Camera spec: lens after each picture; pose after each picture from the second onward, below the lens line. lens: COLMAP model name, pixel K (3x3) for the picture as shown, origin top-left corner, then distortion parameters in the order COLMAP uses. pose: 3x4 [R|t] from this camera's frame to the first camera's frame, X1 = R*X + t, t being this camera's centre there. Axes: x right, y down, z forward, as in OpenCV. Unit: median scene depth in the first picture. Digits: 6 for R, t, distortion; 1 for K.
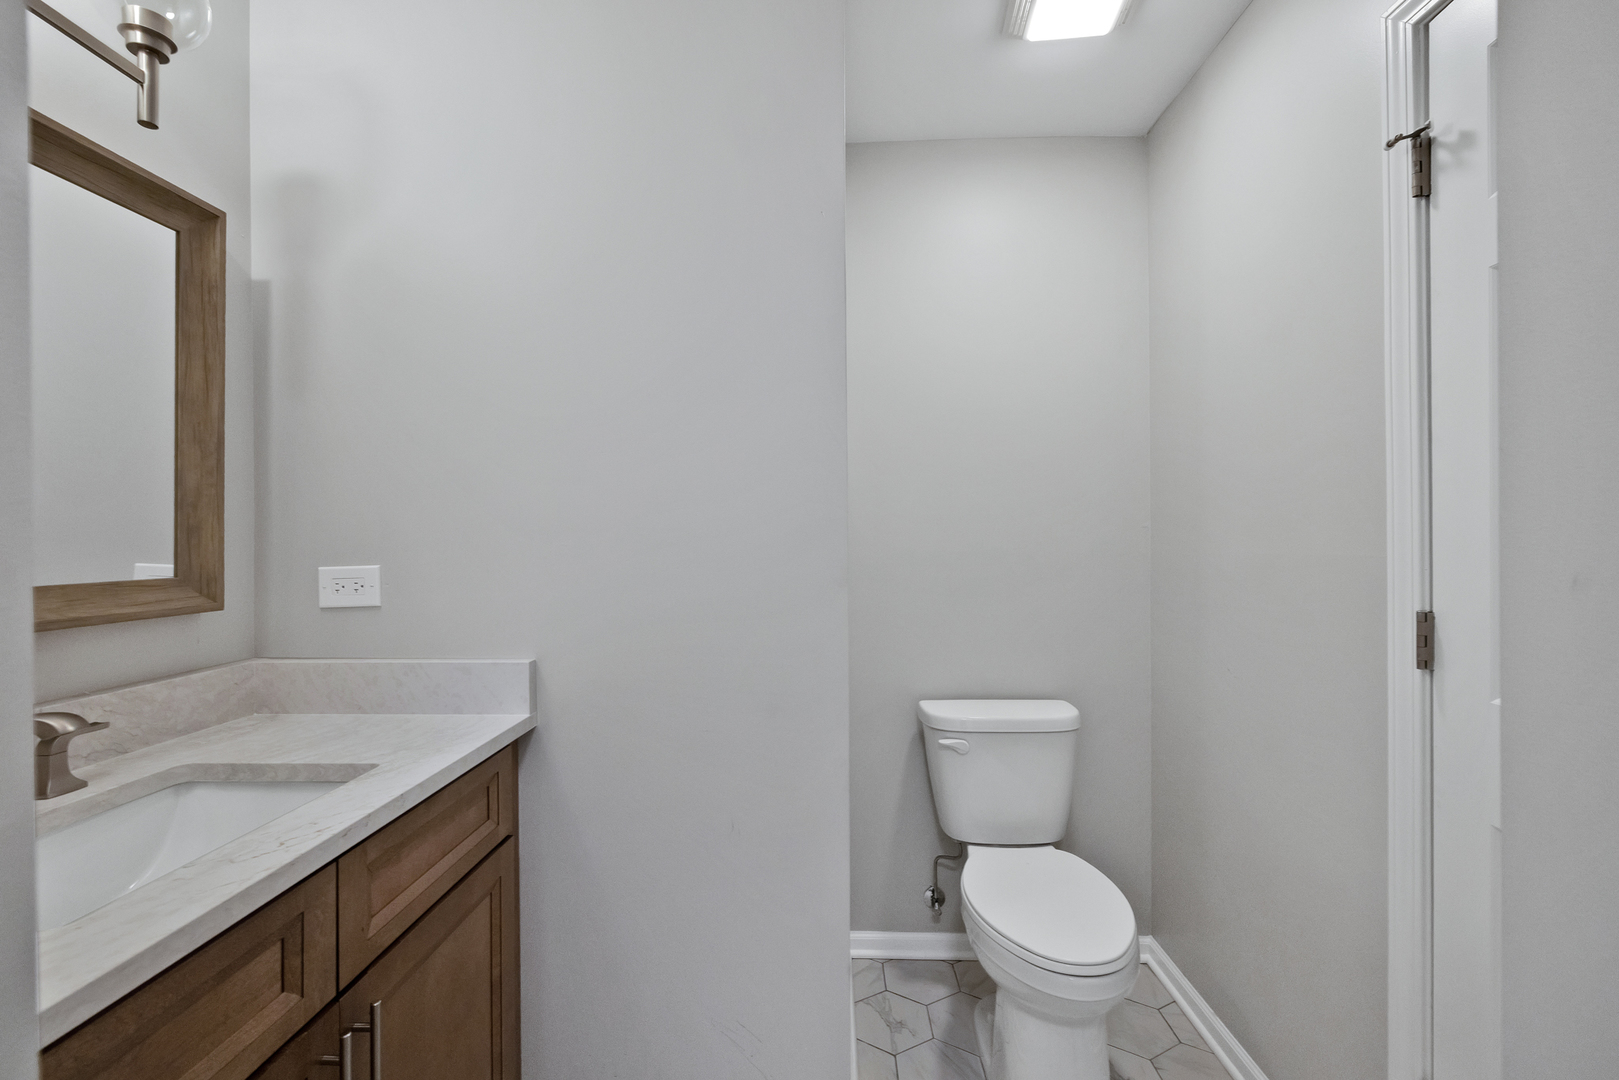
lens RADIAL K [[690.8, 0, 805.9], [0, 690.8, 534.9], [0, 0, 1]] dist [-0.004026, 0.001167]
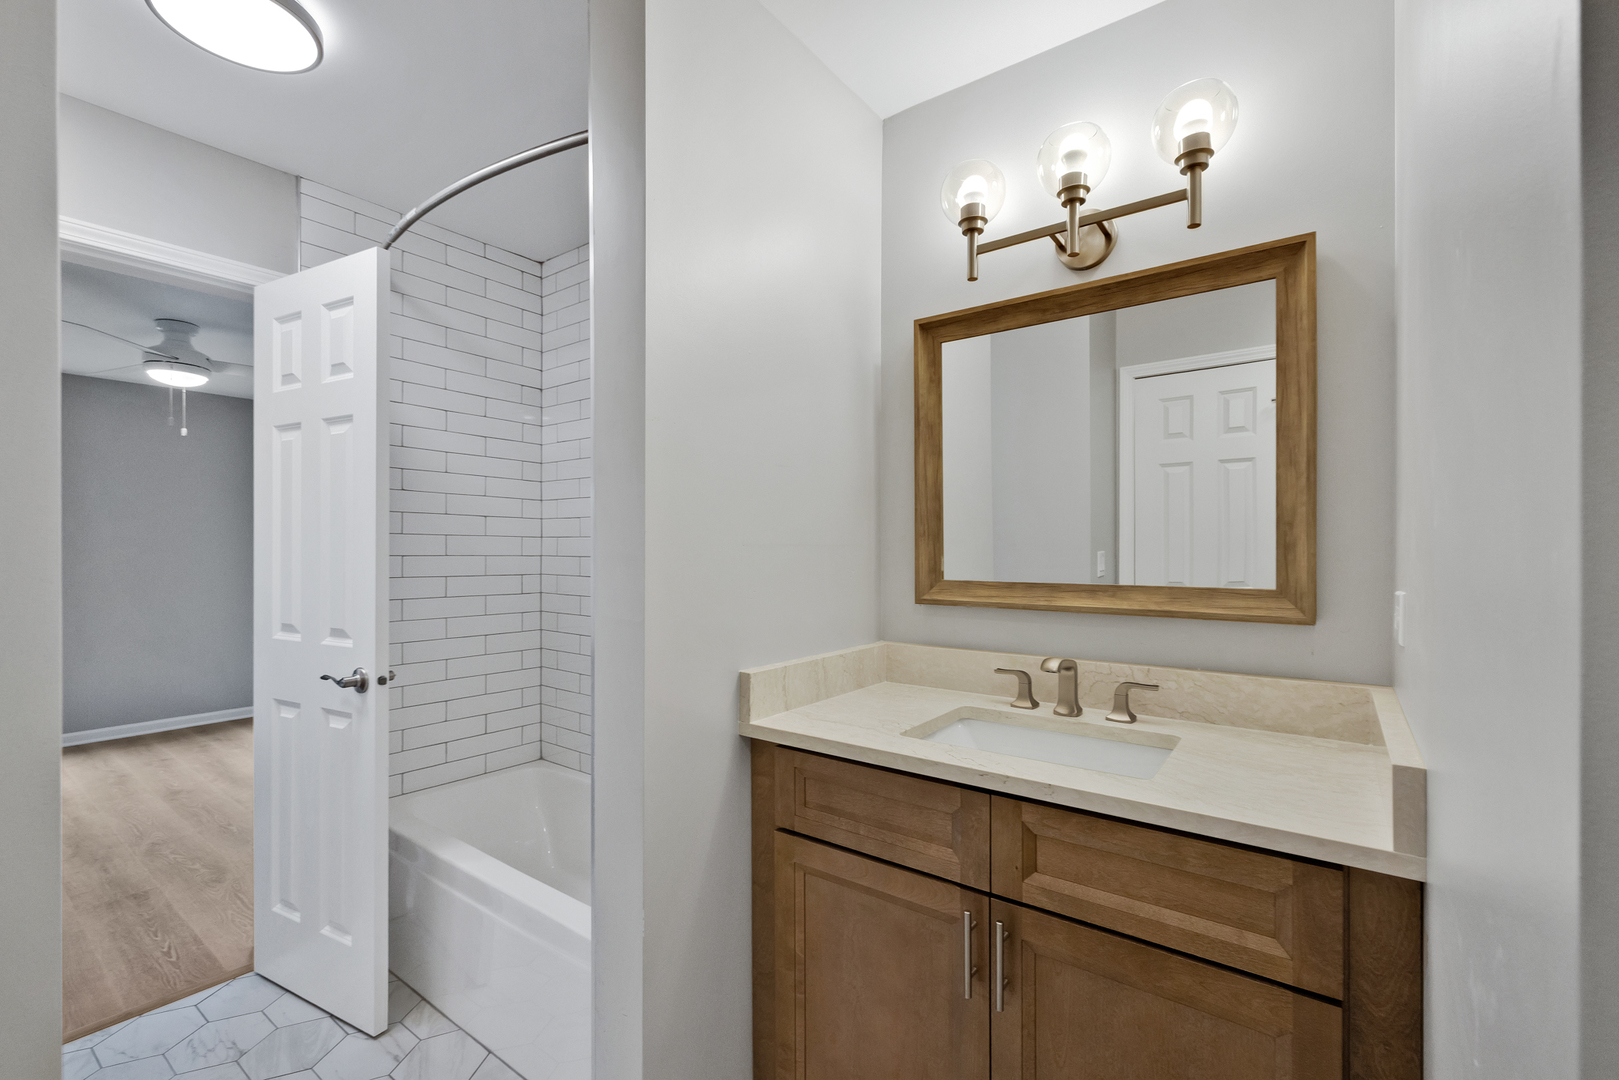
lens RADIAL K [[690.8, 0, 807.1], [0, 690.8, 546.4], [0, 0, 1]] dist [-0.004026, 0.001167]
pose [[-0.560876, 0.001591, -0.827898, 0.441740], [0.001997, 0.999998, 0.000569, -0.009907], [0.827898, -0.001334, -0.560878, 1.009752]]
